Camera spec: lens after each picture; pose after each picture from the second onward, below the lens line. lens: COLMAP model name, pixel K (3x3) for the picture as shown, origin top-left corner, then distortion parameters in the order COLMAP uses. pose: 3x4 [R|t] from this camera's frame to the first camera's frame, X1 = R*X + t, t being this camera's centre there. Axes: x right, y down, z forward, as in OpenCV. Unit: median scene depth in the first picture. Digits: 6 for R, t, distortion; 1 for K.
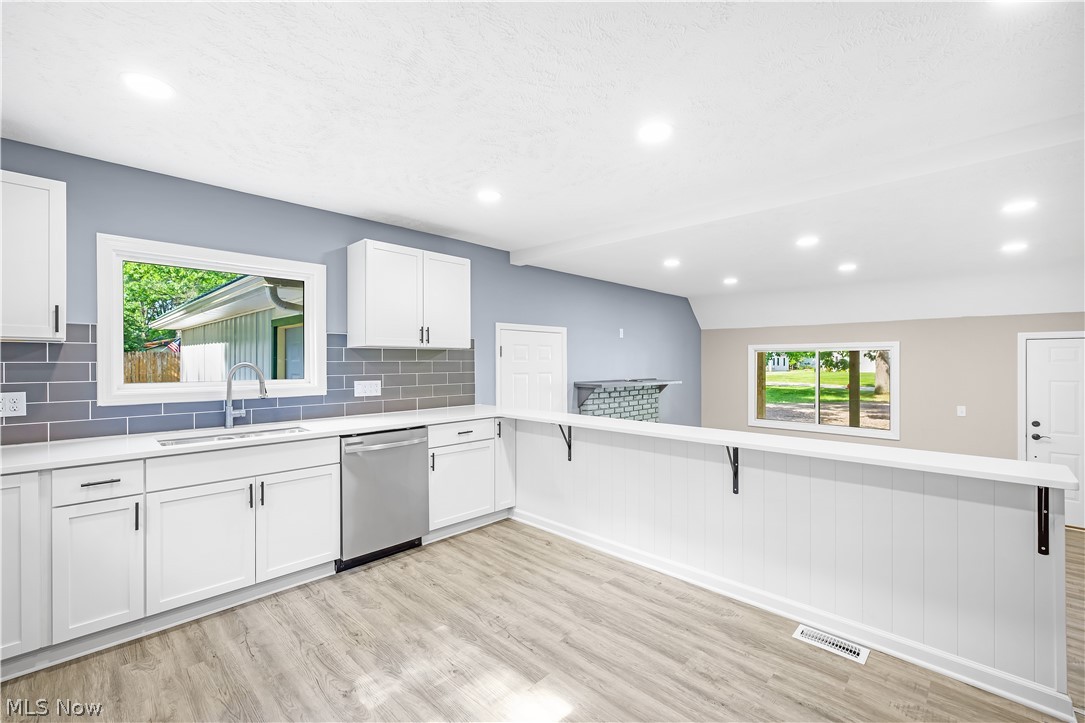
lens RADIAL K [[462.2, 0, 536.8], [0, 462.2, 361.0], [0, 0, 1]] dist [-0.001663, 0.000502]
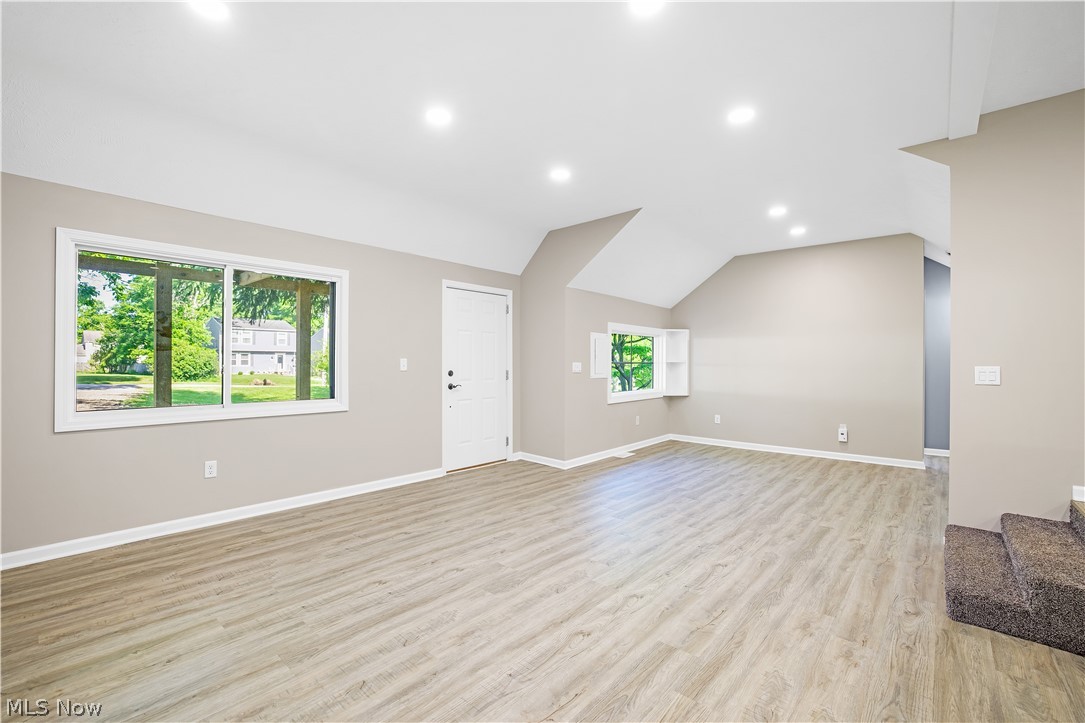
lens RADIAL K [[470.4, 0, 542.5], [0, 470.4, 361.5], [0, 0, 1]] dist [-0.055262, 0.022379]
pose [[-0.070283, -0.000710, 0.997527, 0.109944], [-0.010094, 0.999949, 0.000000, 0.186822], [-0.997476, -0.010069, -0.070286, 1.507532]]
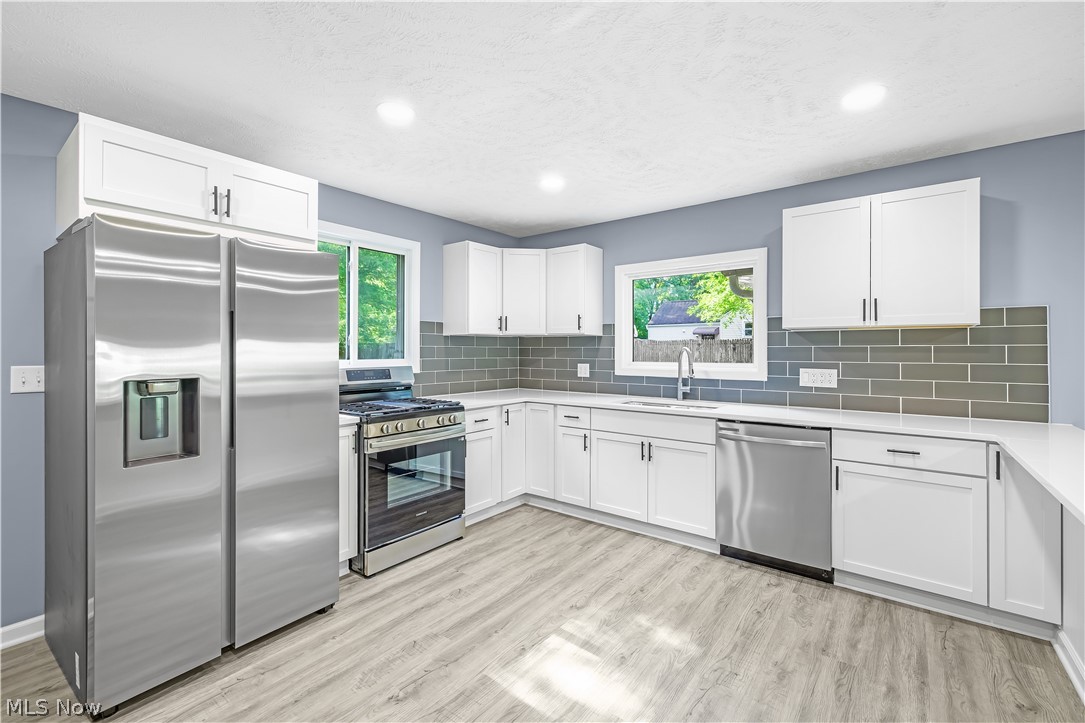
lens RADIAL K [[469.8, 0, 531.6], [0, 469.8, 345.3], [0, 0, 1]] dist [0.002777, 0.000280]
pose [[0.107839, -0.009432, -0.994124, 0.545989], [-0.002036, 0.999951, -0.009708, 0.010794], [0.994166, 0.003071, 0.107814, 0.469721]]
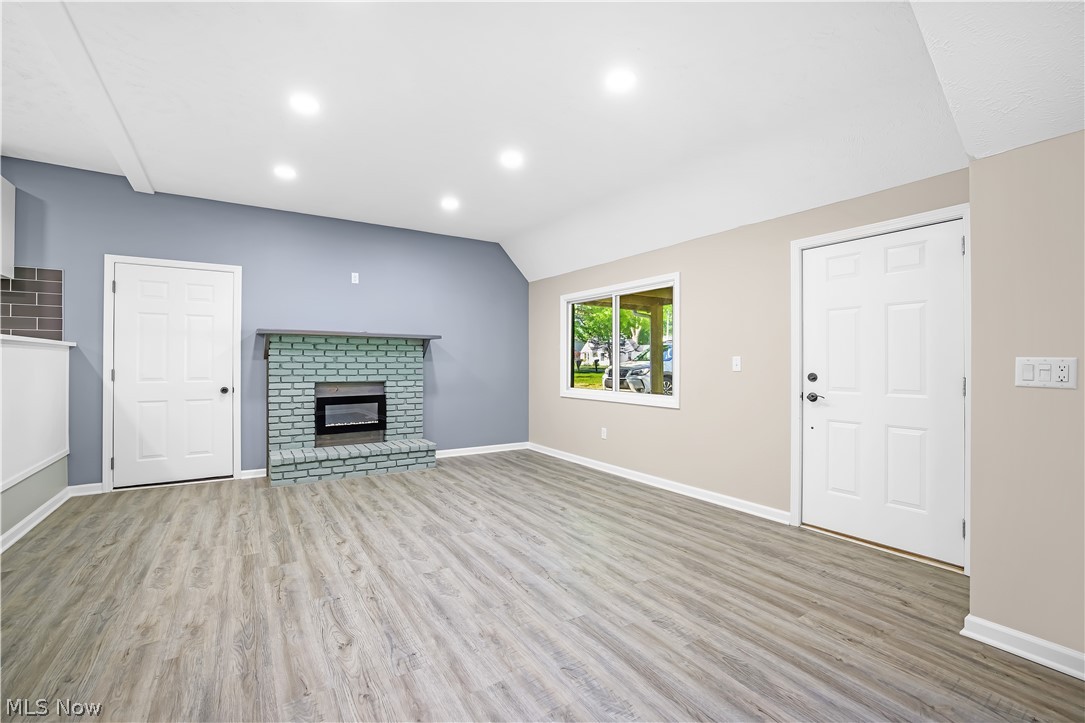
lens RADIAL K [[474.0, 0, 536.3], [0, 474.0, 357.5], [0, 0, 1]] dist [-0.041315, 0.015090]
pose [[0.976478, -0.001343, -0.215613, 1.453033], [-0.000619, 0.999959, -0.009029, 0.197394], [0.215617, 0.008950, 0.976437, 0.466561]]
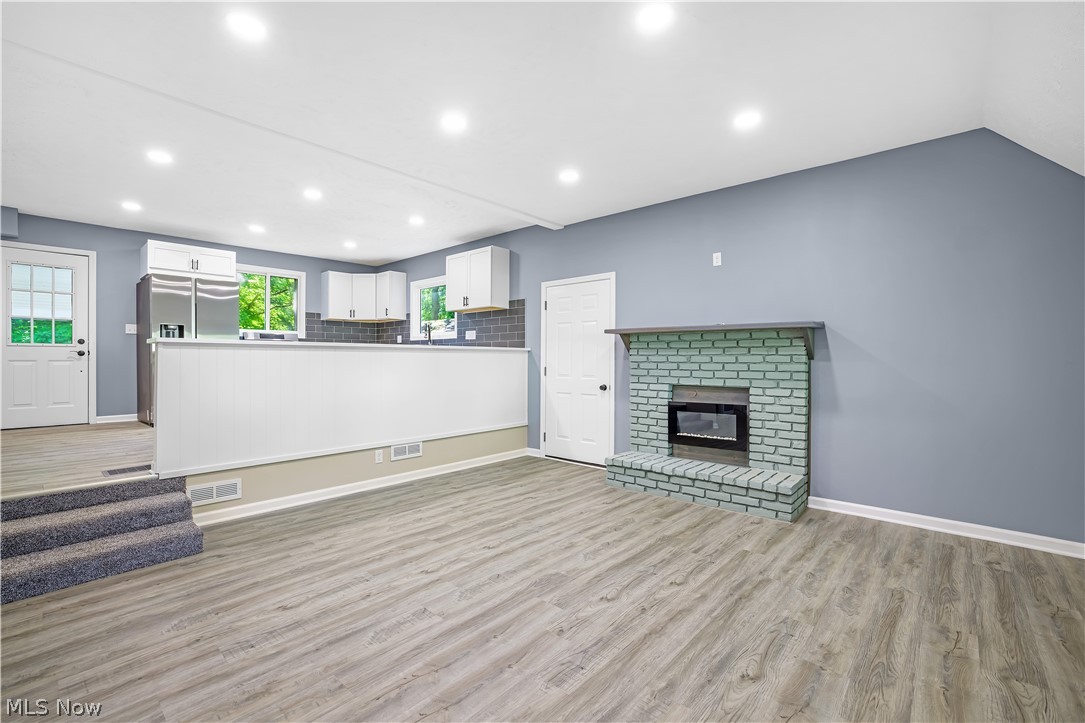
lens RADIAL K [[474.0, 0, 536.3], [0, 474.0, 357.5], [0, 0, 1]] dist [-0.041315, 0.015090]
pose [[0.044081, -0.005317, -0.999014, 1.832550], [-0.000118, 0.999986, -0.005328, 0.192765], [0.999028, 0.000353, 0.044080, 1.450208]]
